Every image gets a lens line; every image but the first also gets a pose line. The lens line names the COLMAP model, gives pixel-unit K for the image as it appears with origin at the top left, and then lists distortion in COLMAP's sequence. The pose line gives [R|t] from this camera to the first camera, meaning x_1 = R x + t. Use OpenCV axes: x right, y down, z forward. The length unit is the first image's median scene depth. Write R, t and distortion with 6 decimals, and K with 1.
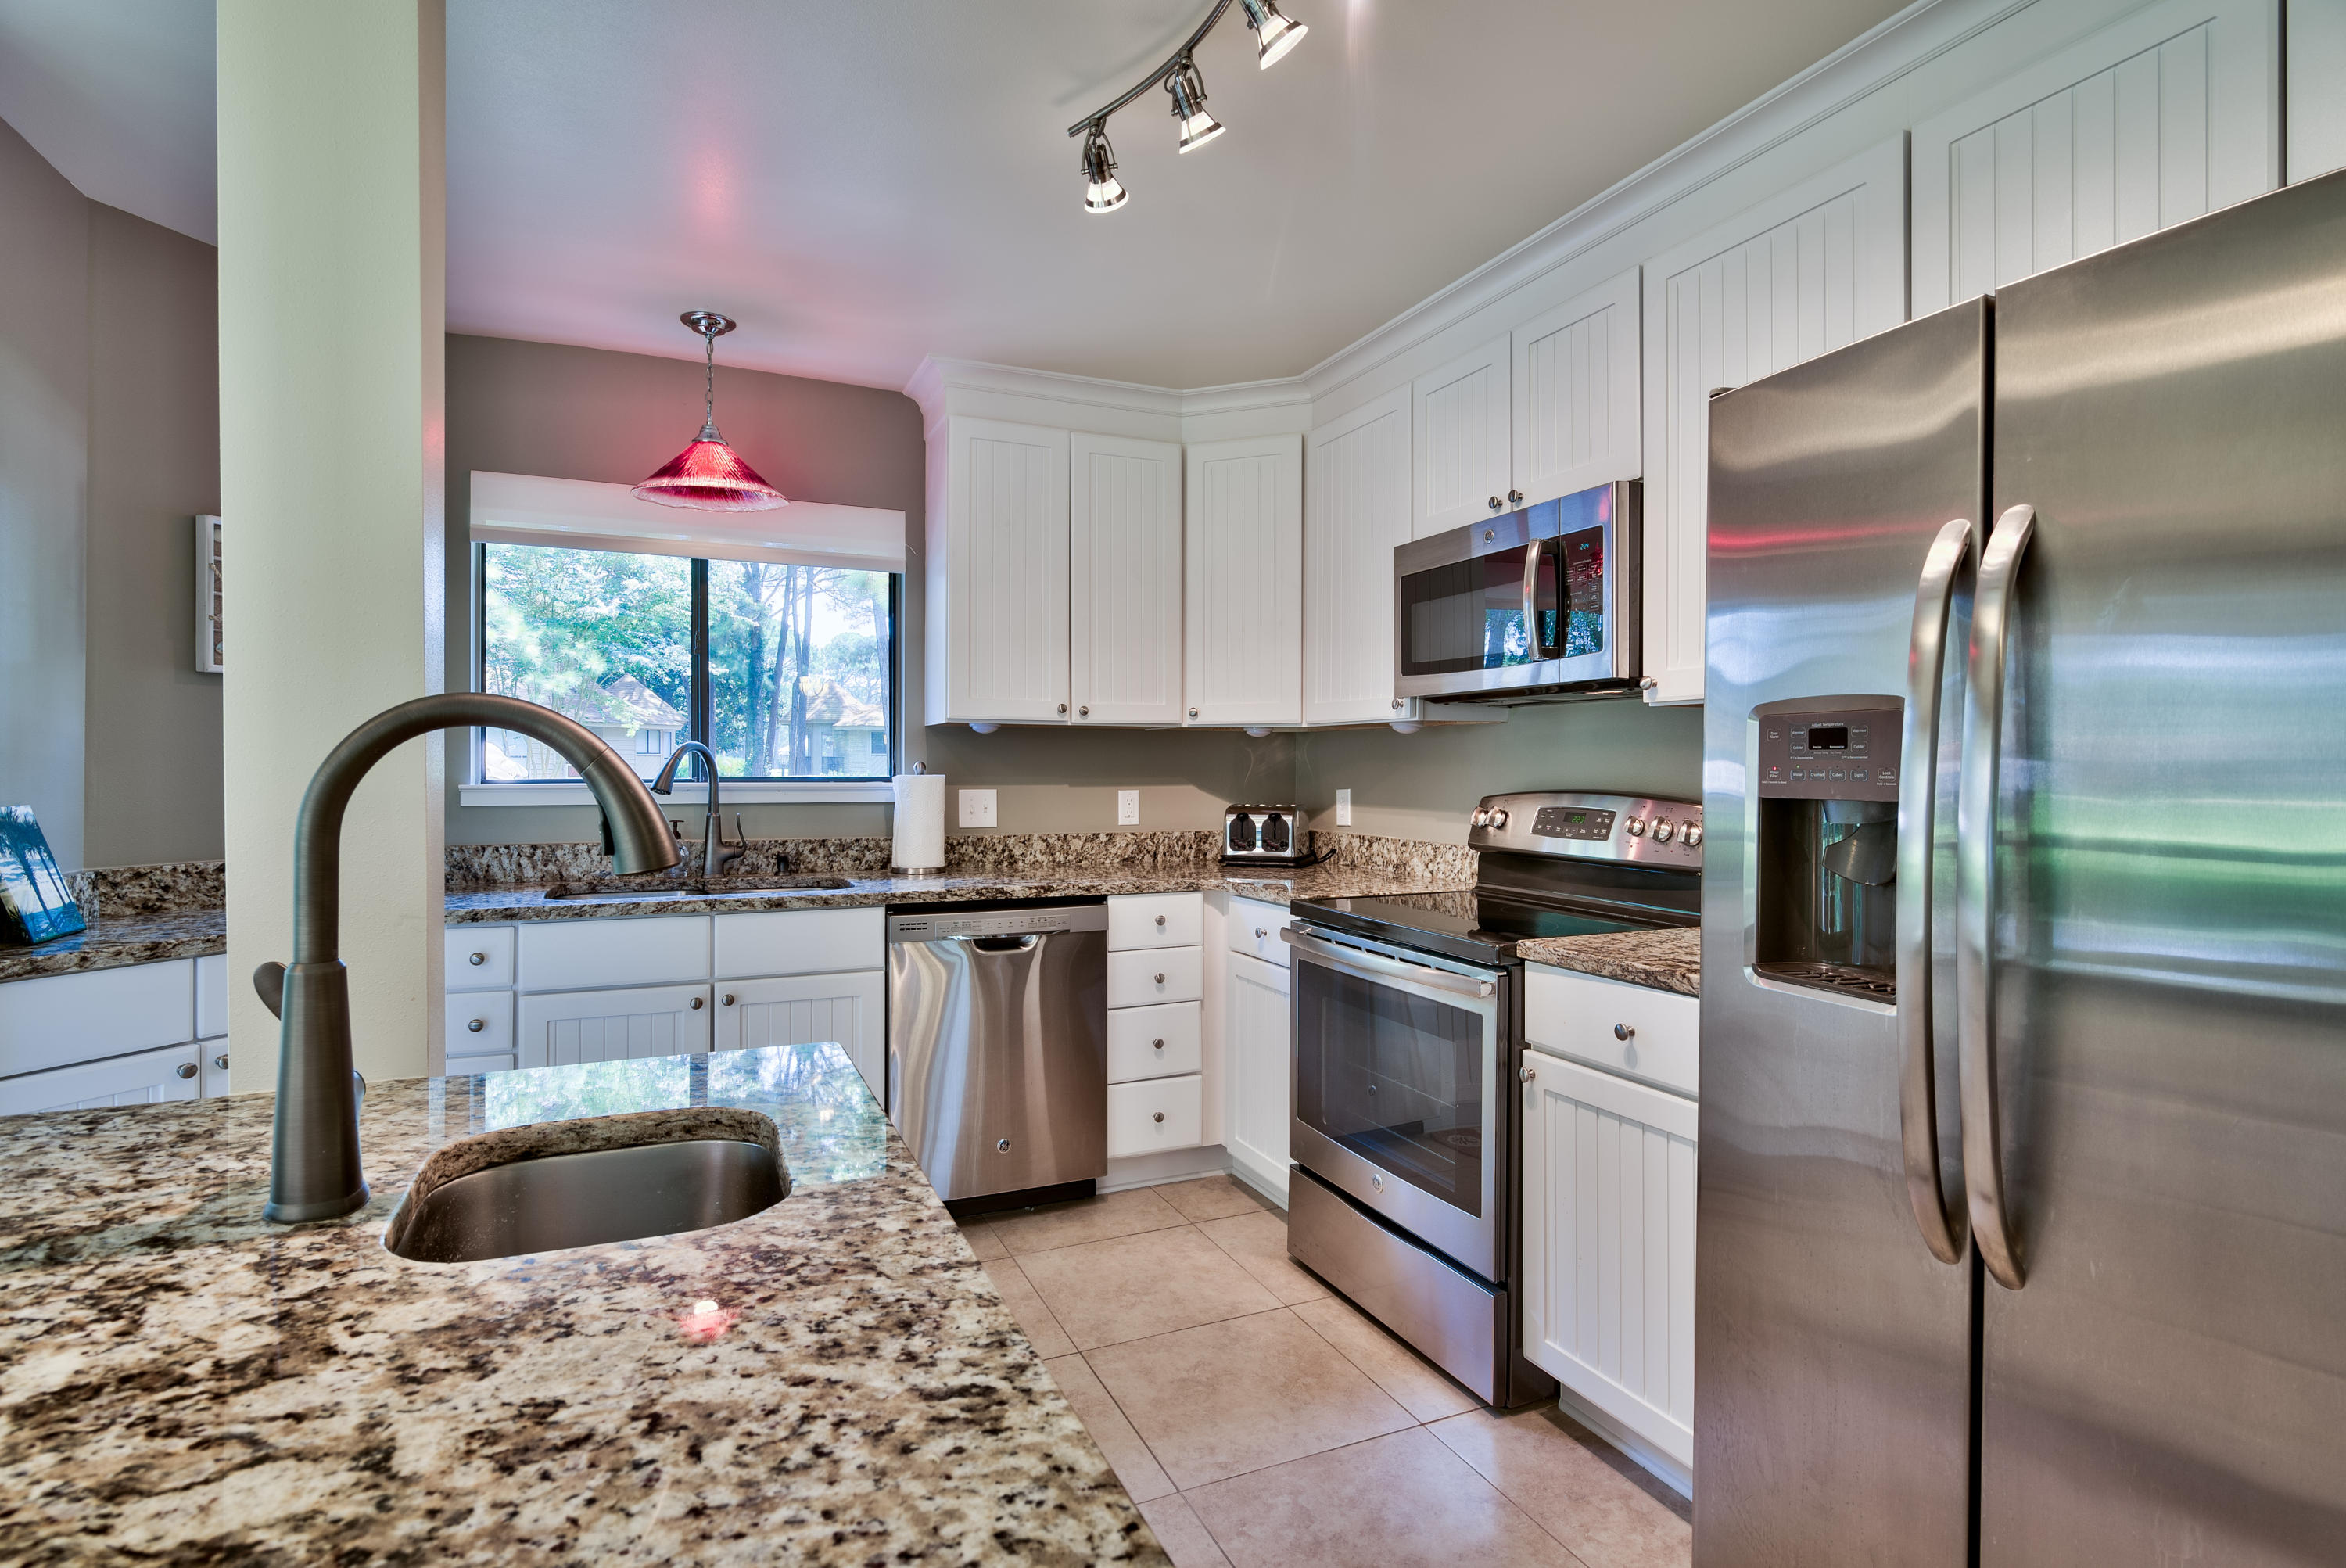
lens RADIAL K [[1157.4, 0, 1178.0], [0, 1157.4, 758.7], [0, 0, 1]] dist [-0.000827, -0.000084]
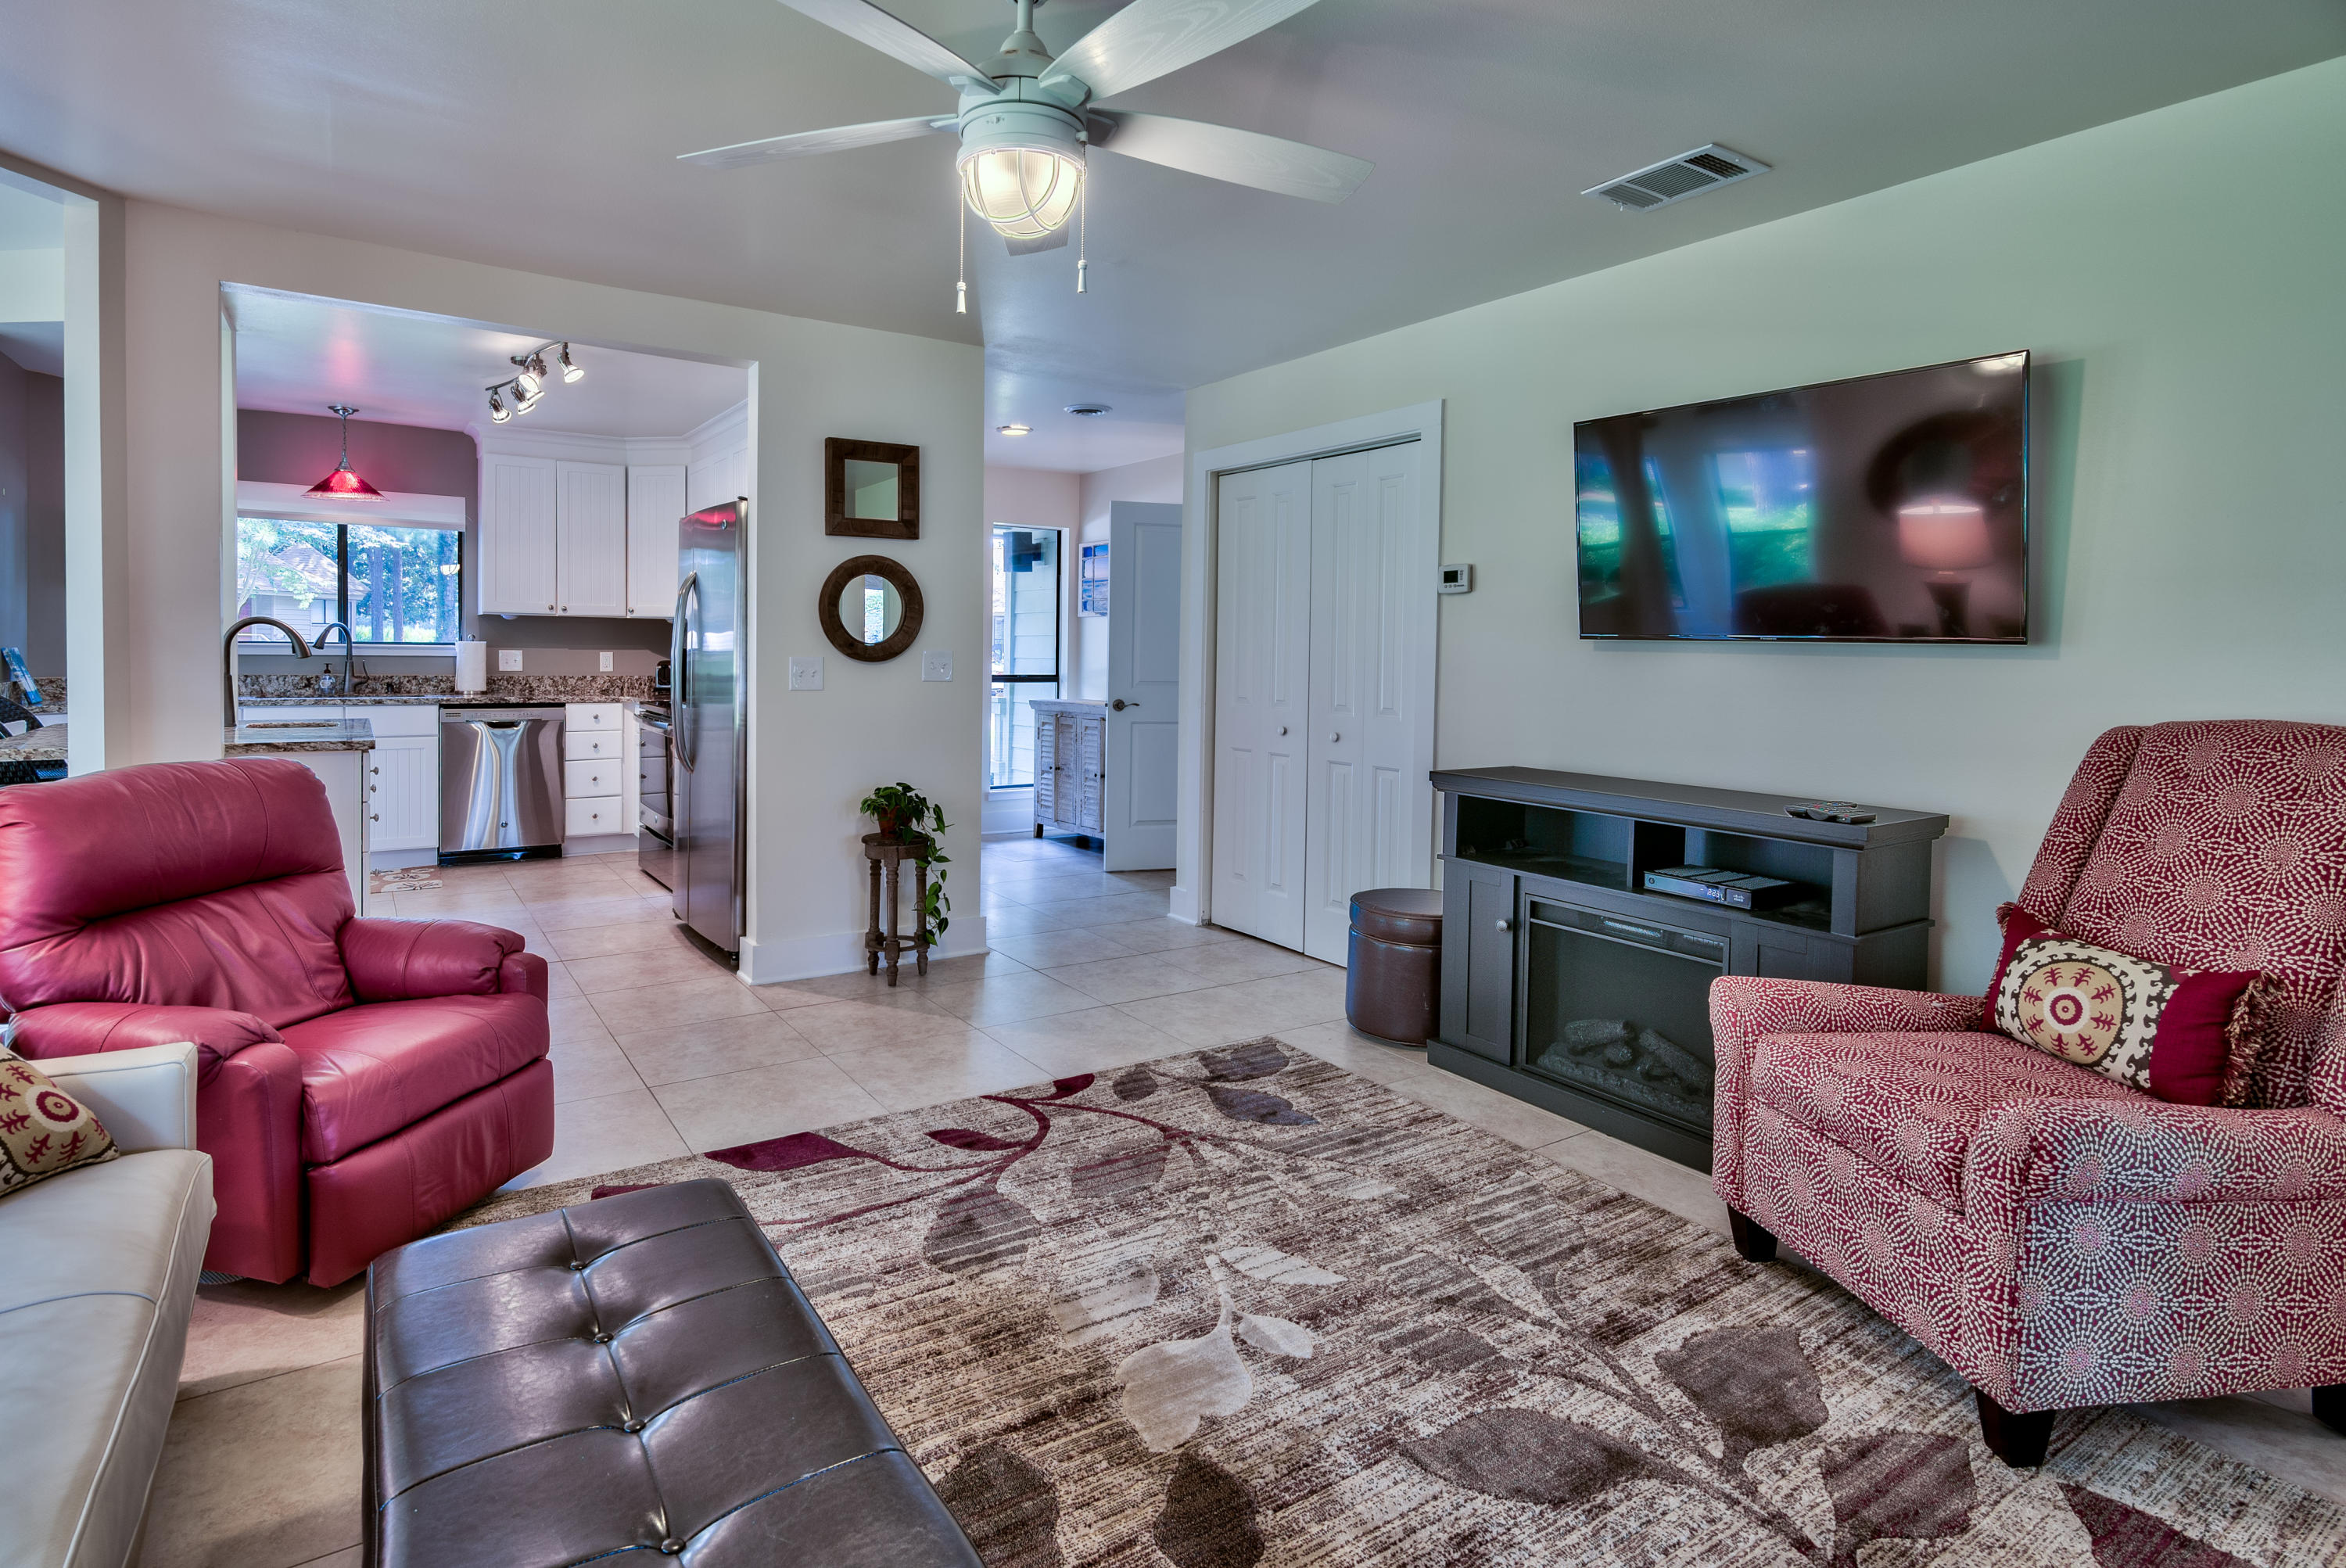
lens RADIAL K [[1172.5, 0, 1110.2], [0, 1172.5, 664.5], [0, 0, 1]] dist [-0.001724, -0.000171]
pose [[0.987225, 0.009355, 0.159055, 0.496189], [-0.012986, 0.999678, 0.021803, -0.003712], [-0.158800, -0.023590, 0.987029, -1.034286]]
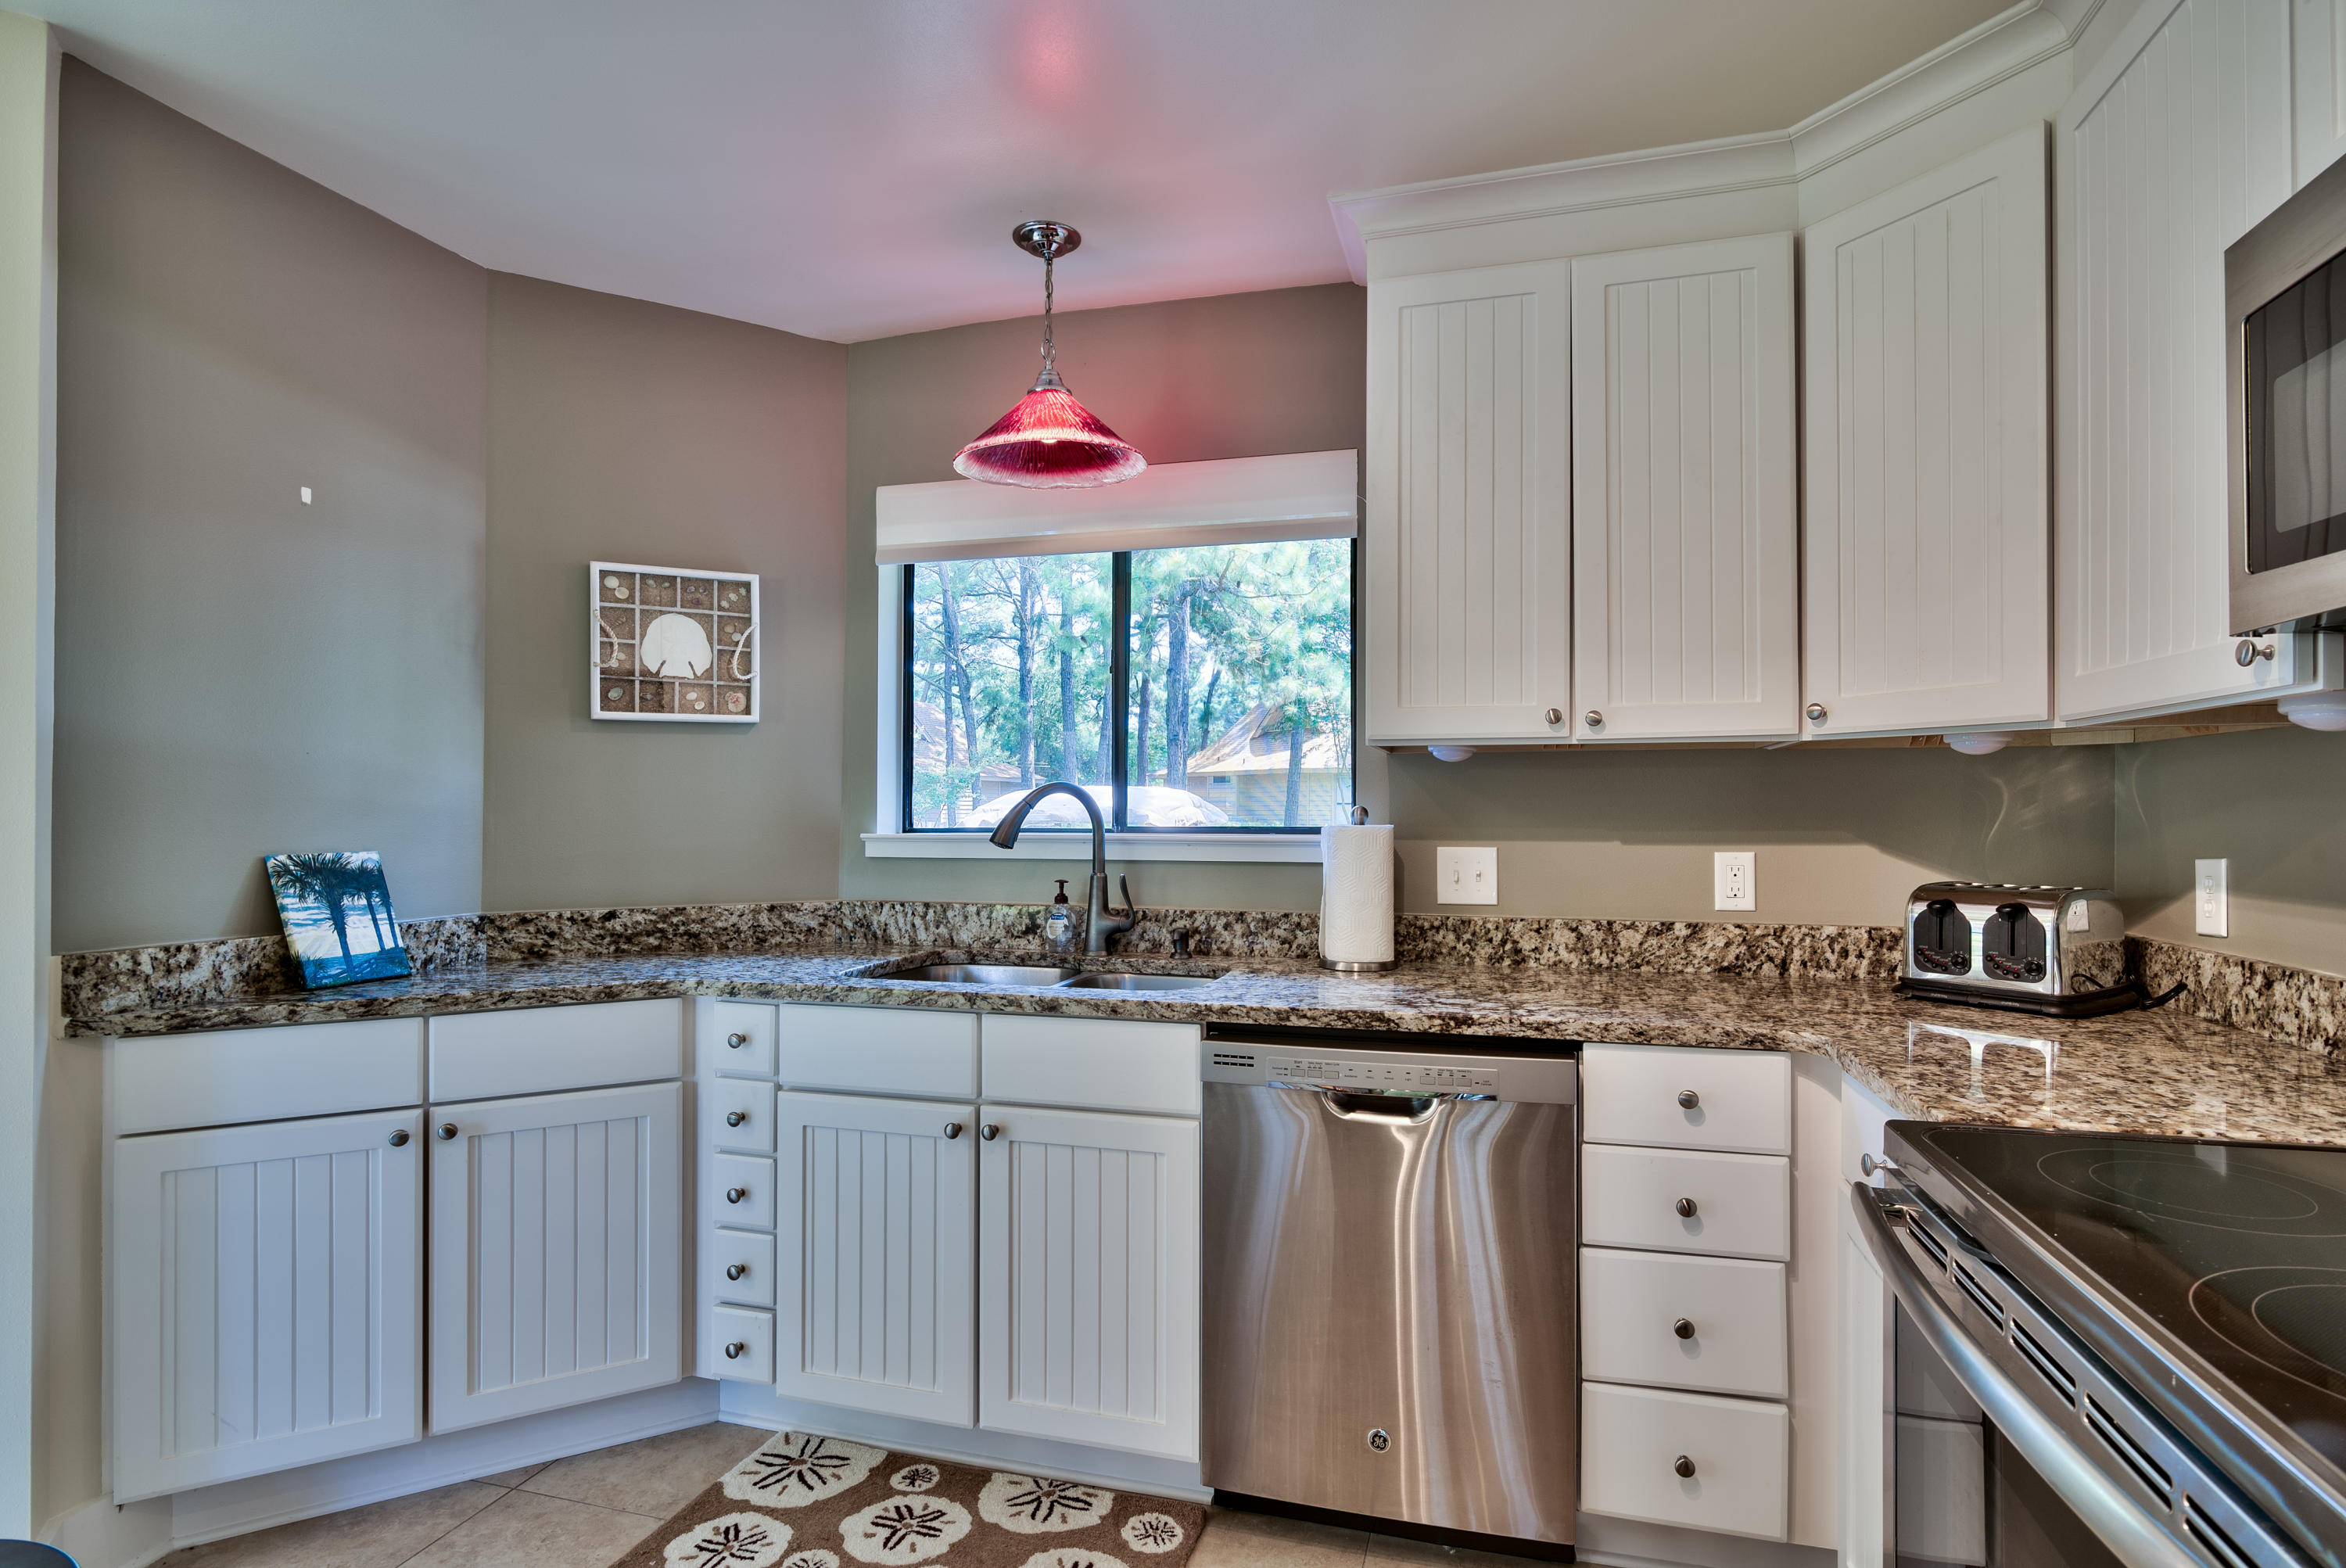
lens RADIAL K [[1184.8, 0, 1180.5], [0, 1184.8, 799.3], [0, 0, 1]] dist [-0.002036, -0.001989]
pose [[0.765455, -0.008148, -0.643438, 0.148094], [0.005981, 0.999967, -0.005548, 0.002332], [0.643462, 0.000398, 0.765478, 0.400106]]
